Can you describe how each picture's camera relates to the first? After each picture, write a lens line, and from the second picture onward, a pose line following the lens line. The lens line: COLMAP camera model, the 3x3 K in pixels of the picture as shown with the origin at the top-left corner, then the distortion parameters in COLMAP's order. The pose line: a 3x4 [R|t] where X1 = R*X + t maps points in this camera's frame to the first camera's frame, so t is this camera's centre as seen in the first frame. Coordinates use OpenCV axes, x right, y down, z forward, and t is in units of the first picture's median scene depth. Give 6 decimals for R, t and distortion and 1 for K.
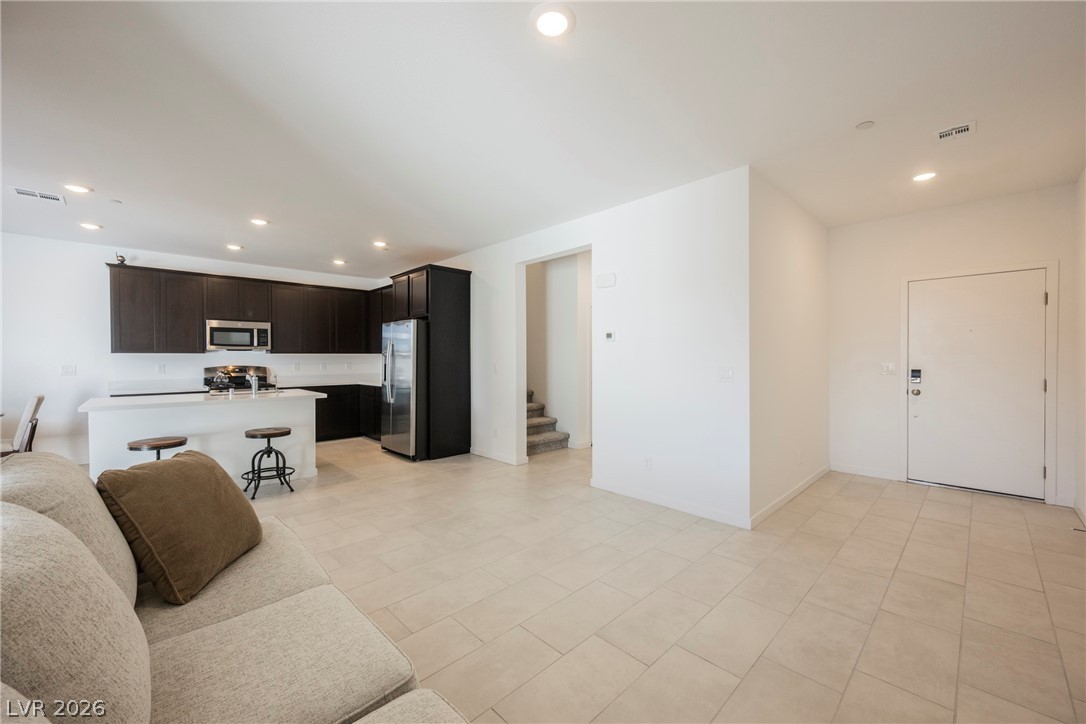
lens RADIAL K [[428.3, 0, 543.0], [0, 428.3, 362.0], [0, 0, 1]] dist [-0.001129, -0.000215]
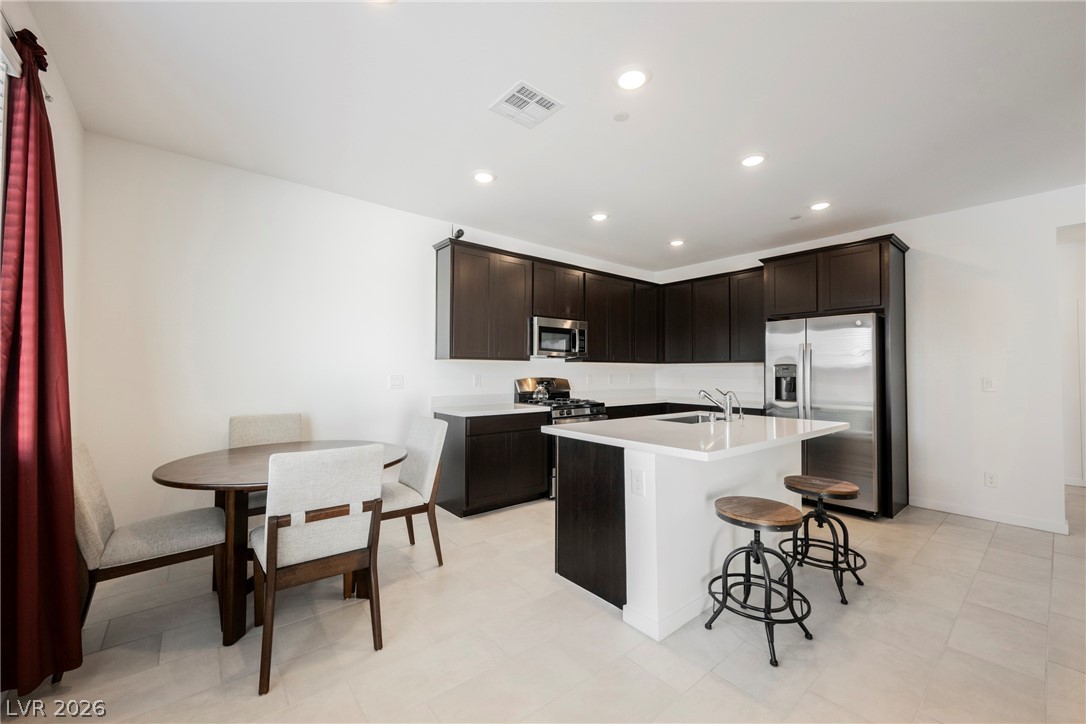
lens RADIAL K [[428.3, 0, 543.0], [0, 428.3, 362.0], [0, 0, 1]] dist [-0.001129, -0.000215]
pose [[0.996941, 0.004034, -0.078050, -0.666576], [-0.006161, 0.999616, -0.027033, 0.002458], [0.077911, 0.027431, 0.996583, 0.233624]]
